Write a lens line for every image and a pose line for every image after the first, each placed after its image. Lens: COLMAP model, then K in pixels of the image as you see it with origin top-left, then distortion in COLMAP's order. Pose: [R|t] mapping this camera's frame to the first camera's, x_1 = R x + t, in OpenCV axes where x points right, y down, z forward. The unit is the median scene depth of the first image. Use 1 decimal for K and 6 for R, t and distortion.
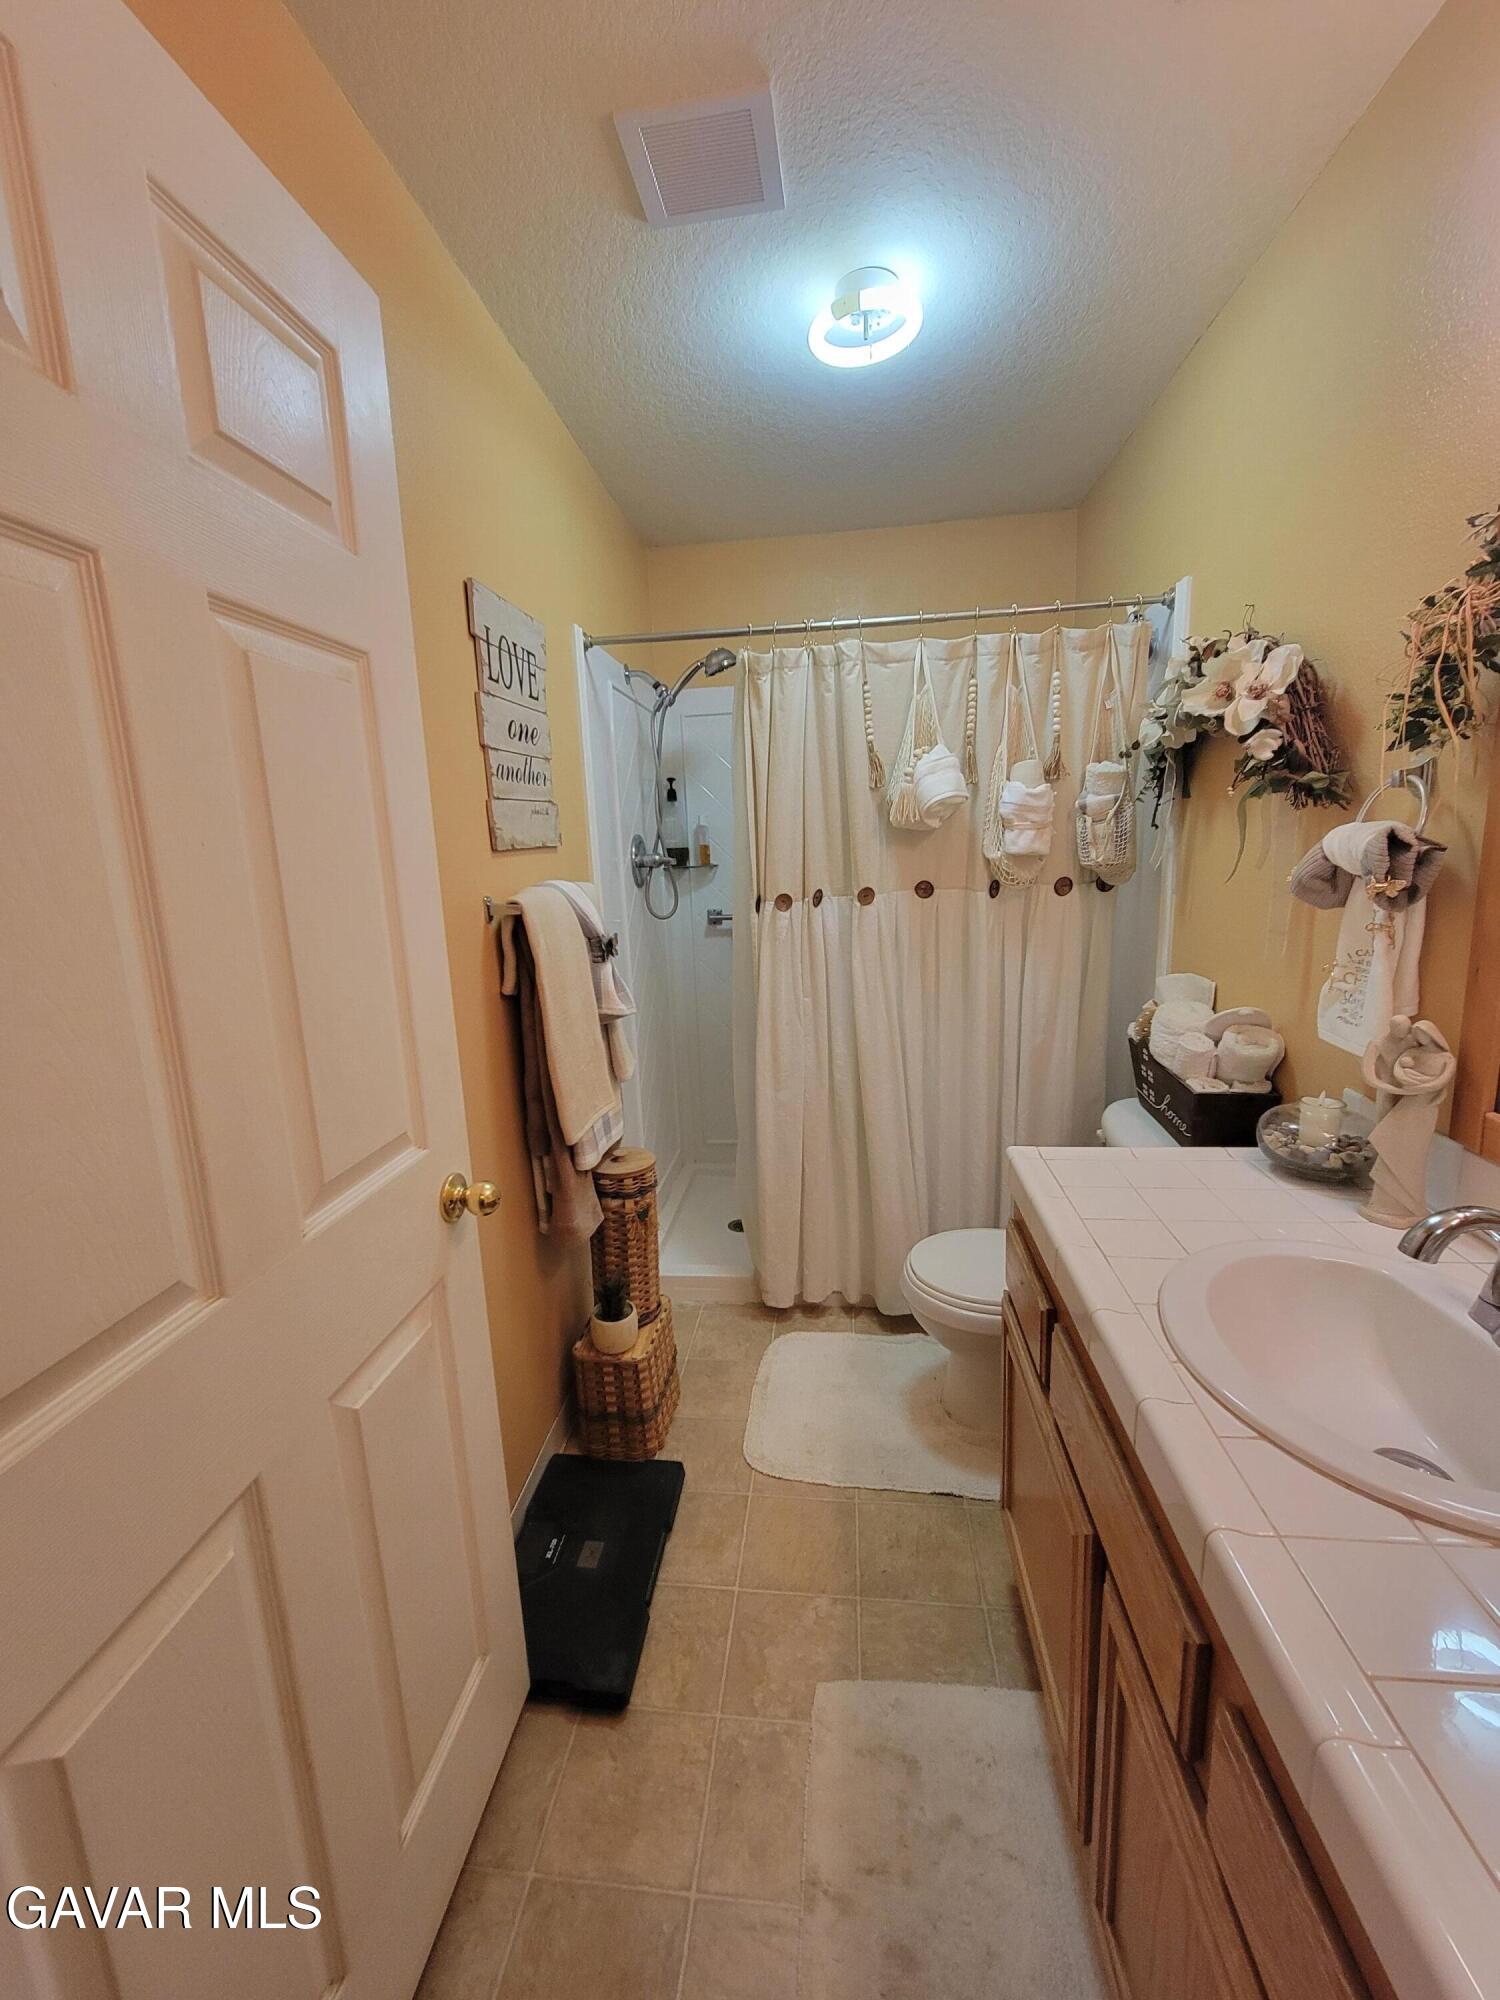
lens RADIAL K [[815.4, 0, 738.7], [0, 815.4, 995.4], [0, 0, 1]] dist [-0.004136, 0.000006]
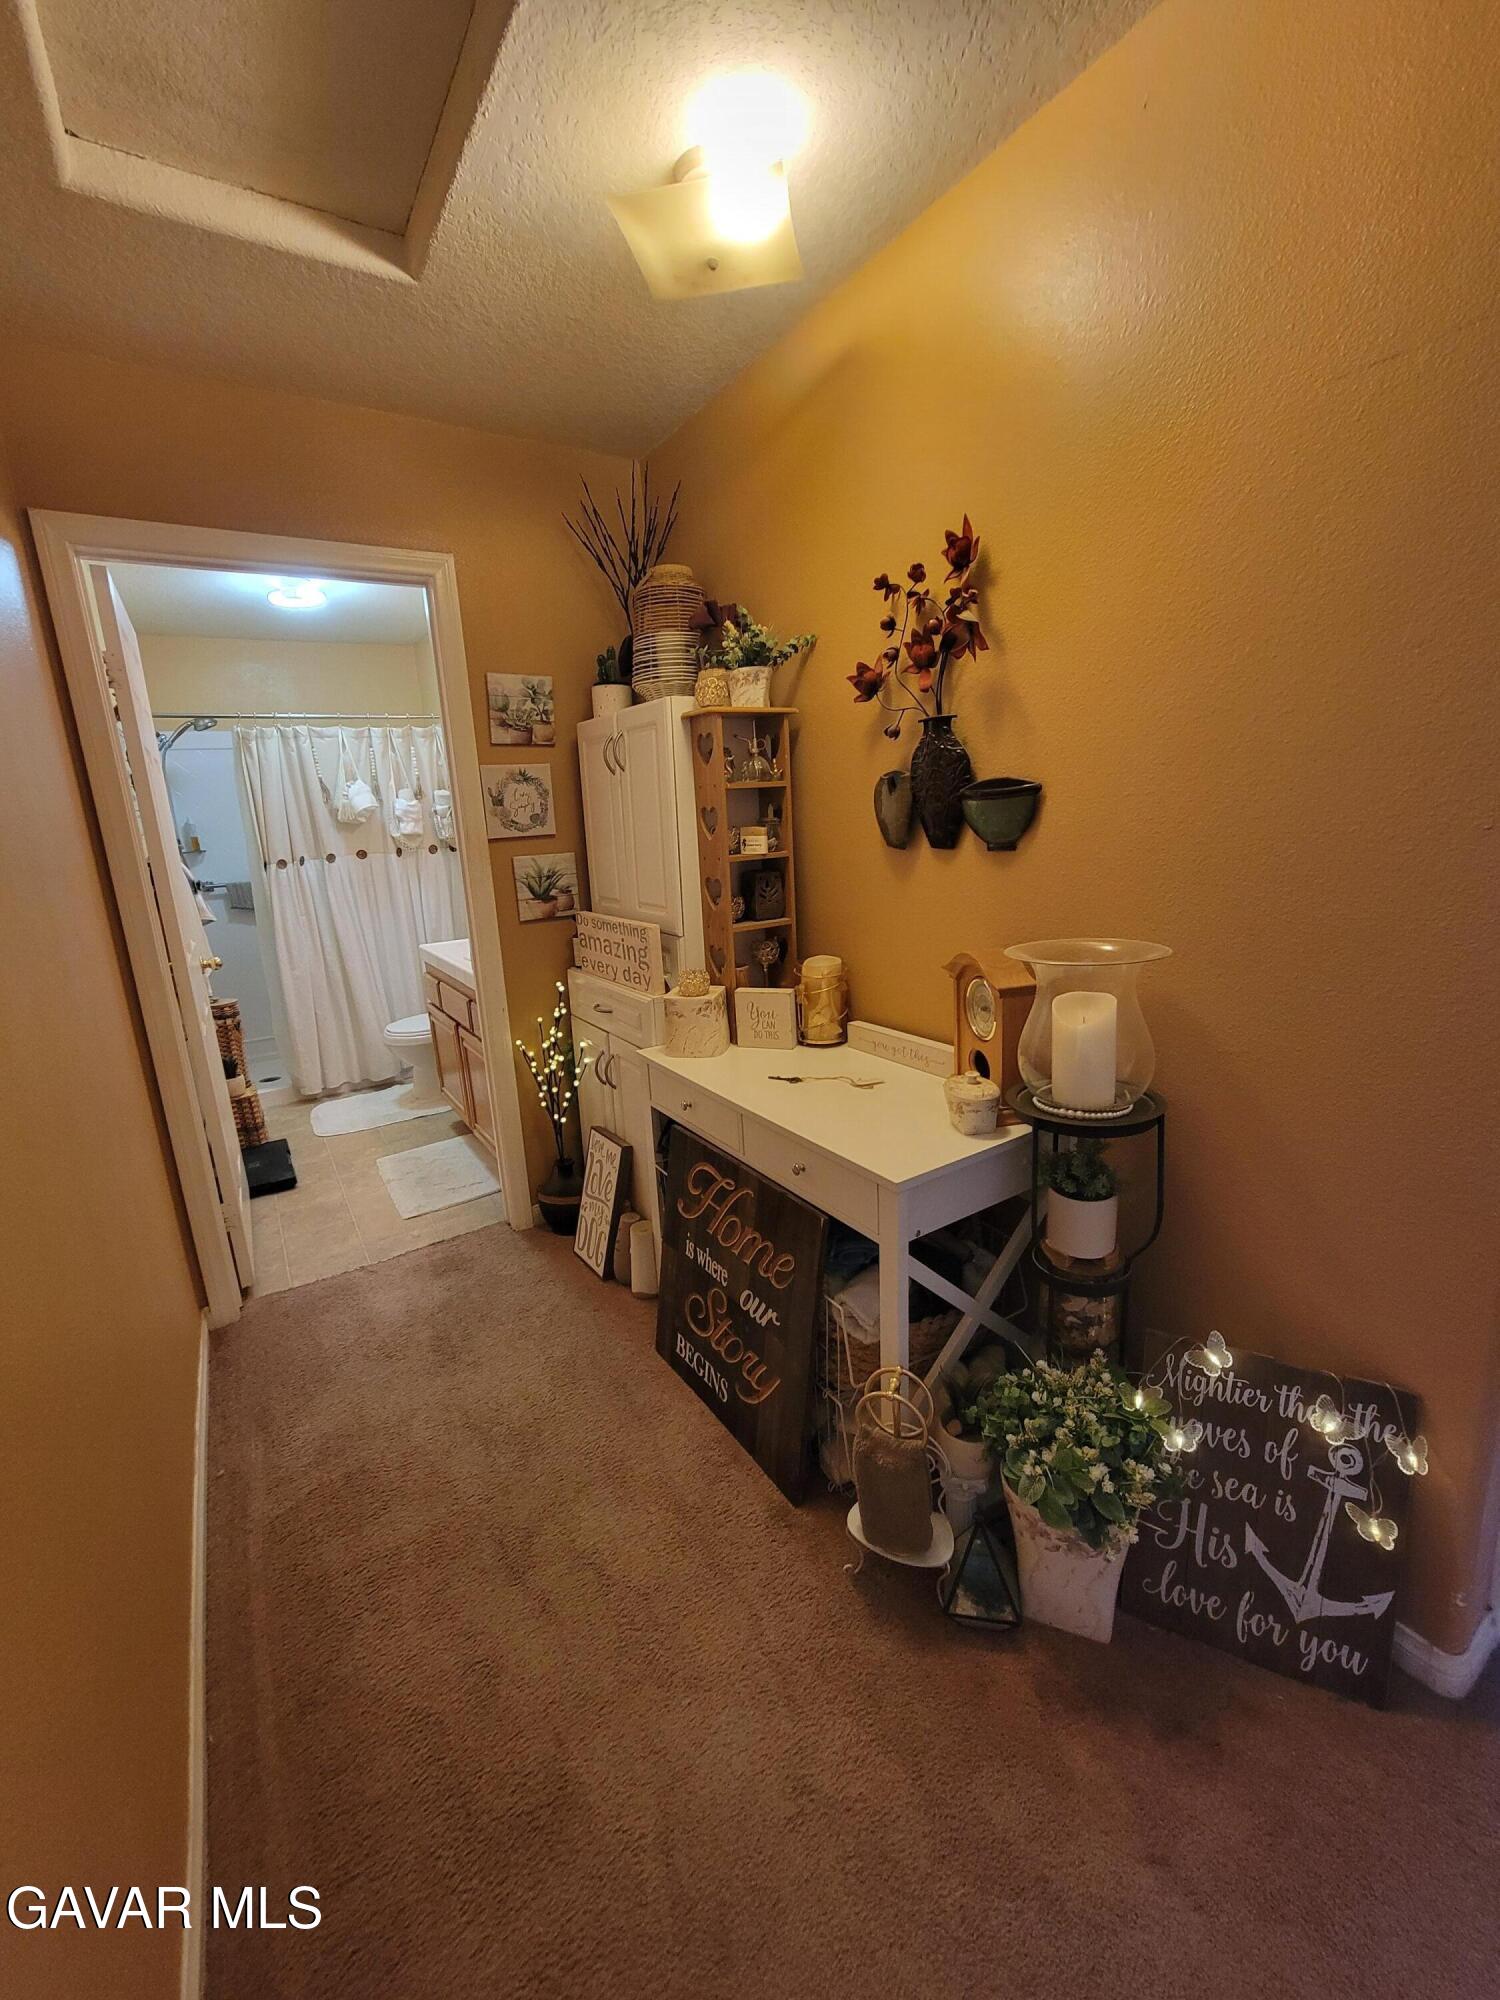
lens RADIAL K [[815.4, 0, 738.7], [0, 815.4, 995.4], [0, 0, 1]] dist [-0.004136, 0.000006]
pose [[0.773097, -0.144629, 0.617578, -0.333197], [0.143182, 0.988318, 0.052214, 0.235172], [-0.617915, 0.048060, 0.784774, -1.084290]]
